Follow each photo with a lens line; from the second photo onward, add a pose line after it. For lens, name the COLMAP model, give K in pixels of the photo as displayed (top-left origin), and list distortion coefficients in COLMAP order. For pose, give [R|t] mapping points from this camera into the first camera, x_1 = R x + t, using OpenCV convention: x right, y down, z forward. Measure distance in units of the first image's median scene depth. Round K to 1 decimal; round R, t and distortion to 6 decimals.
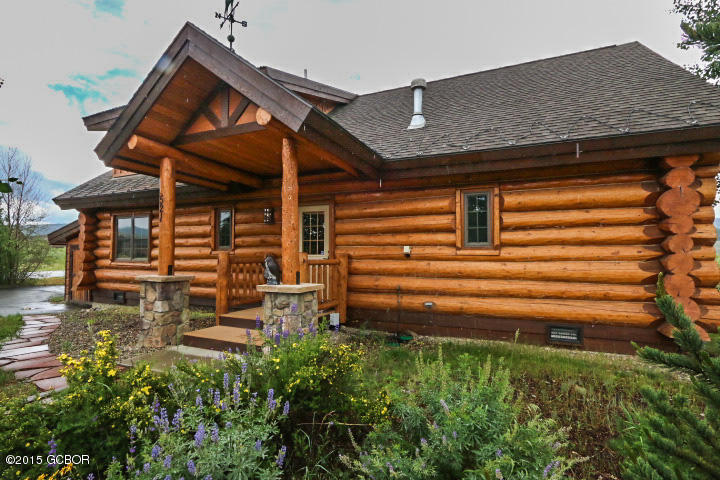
lens RADIAL K [[356.8, 0, 360.0], [0, 356.8, 240.0], [0, 0, 1]] dist [-0.019743, 0.000021]
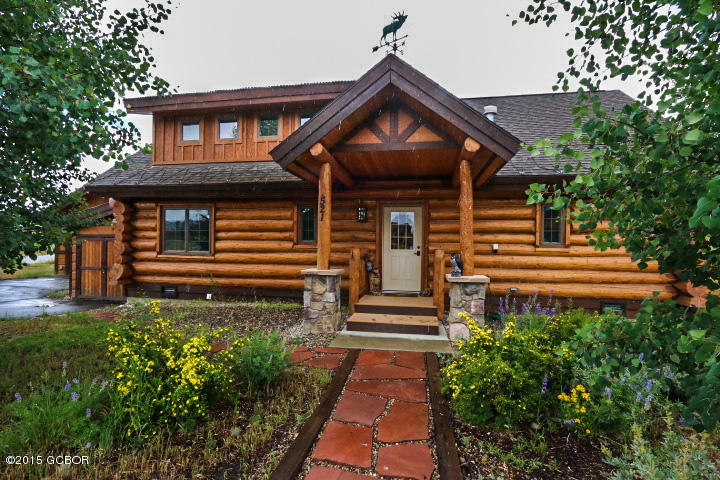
lens RADIAL K [[356.8, 0, 360.0], [0, 356.8, 240.0], [0, 0, 1]] dist [-0.019743, 0.000021]
pose [[0.969813, 0.011398, 0.243584, -0.632080], [-0.019124, 0.999385, 0.029378, -0.024184], [-0.243099, -0.033149, 0.969435, -0.095903]]
